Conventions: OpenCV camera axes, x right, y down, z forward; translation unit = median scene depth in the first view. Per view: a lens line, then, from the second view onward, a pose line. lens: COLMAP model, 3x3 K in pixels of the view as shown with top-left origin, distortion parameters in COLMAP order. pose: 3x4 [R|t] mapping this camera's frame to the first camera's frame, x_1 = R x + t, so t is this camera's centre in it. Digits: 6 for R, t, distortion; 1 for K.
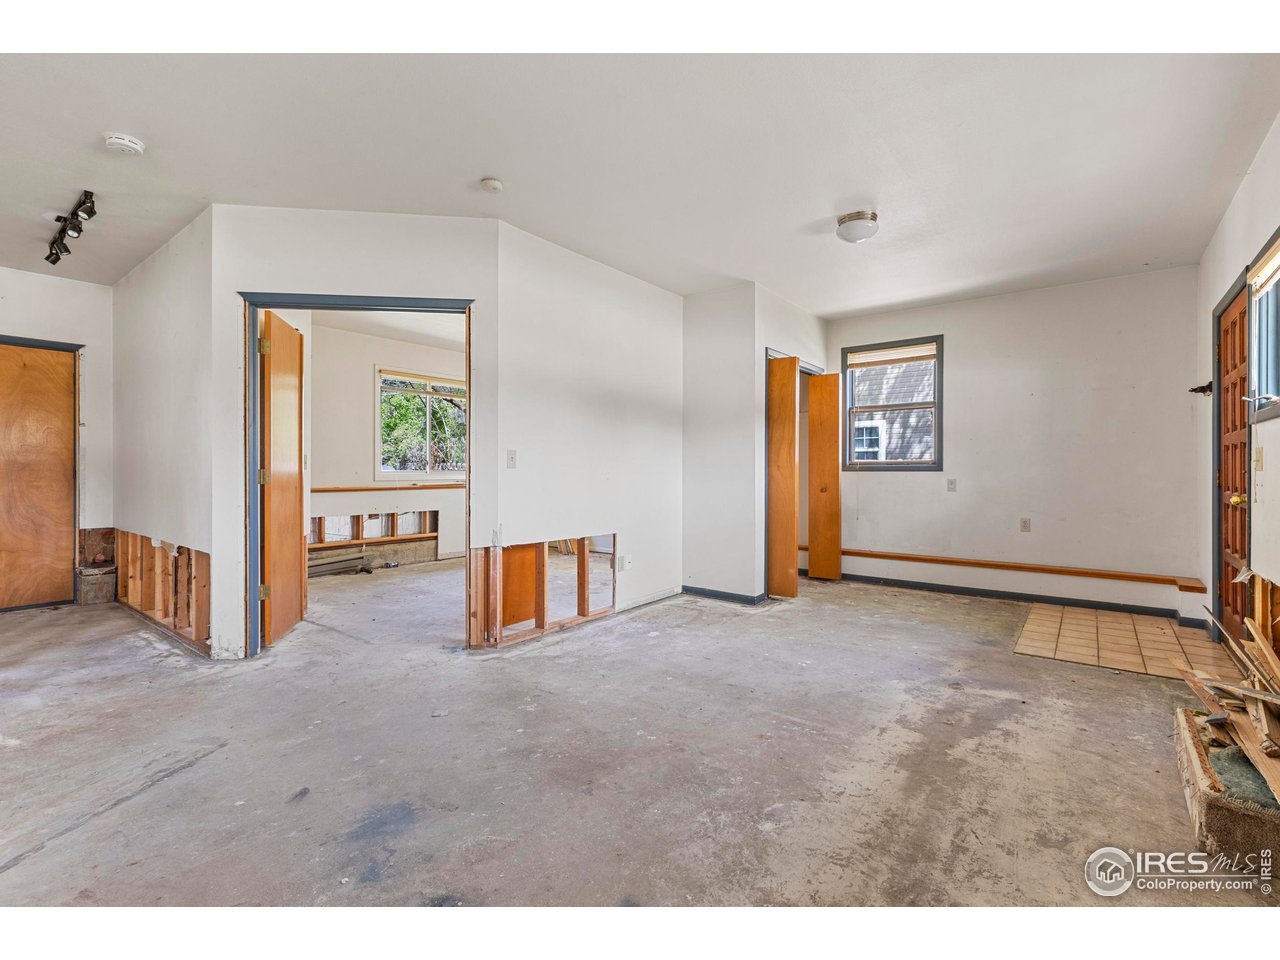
lens RADIAL K [[572.4, 0, 639.2], [0, 572.4, 473.0], [0, 0, 1]] dist [0.003689, -0.000003]
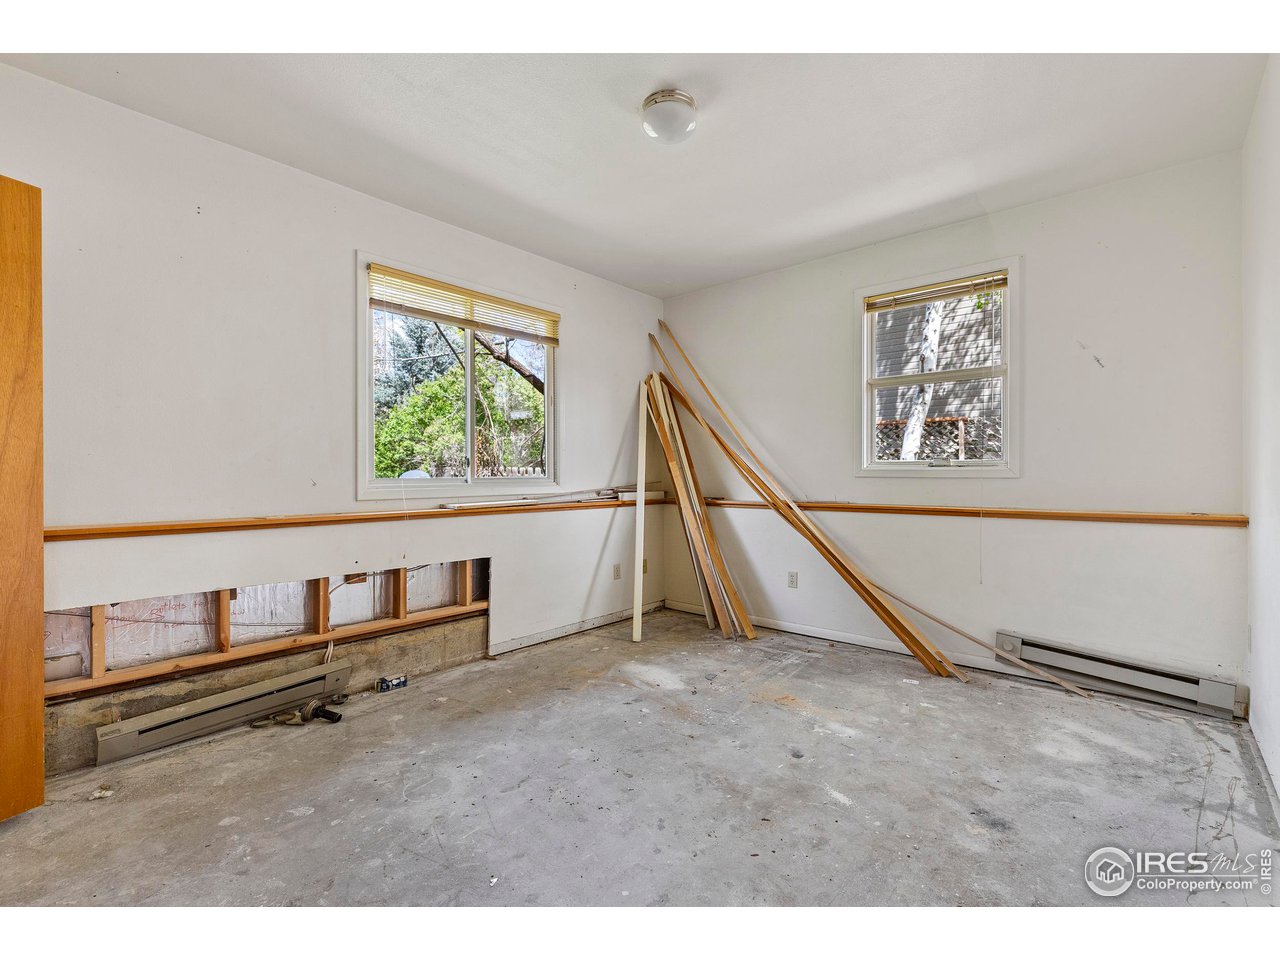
lens RADIAL K [[572.4, 0, 639.2], [0, 572.4, 473.0], [0, 0, 1]] dist [0.003689, -0.000003]
pose [[0.997784, -0.004944, -0.066347, -0.189203], [0.004392, 0.999955, -0.008464, -0.003754], [0.066386, 0.008154, 0.997761, 0.515319]]
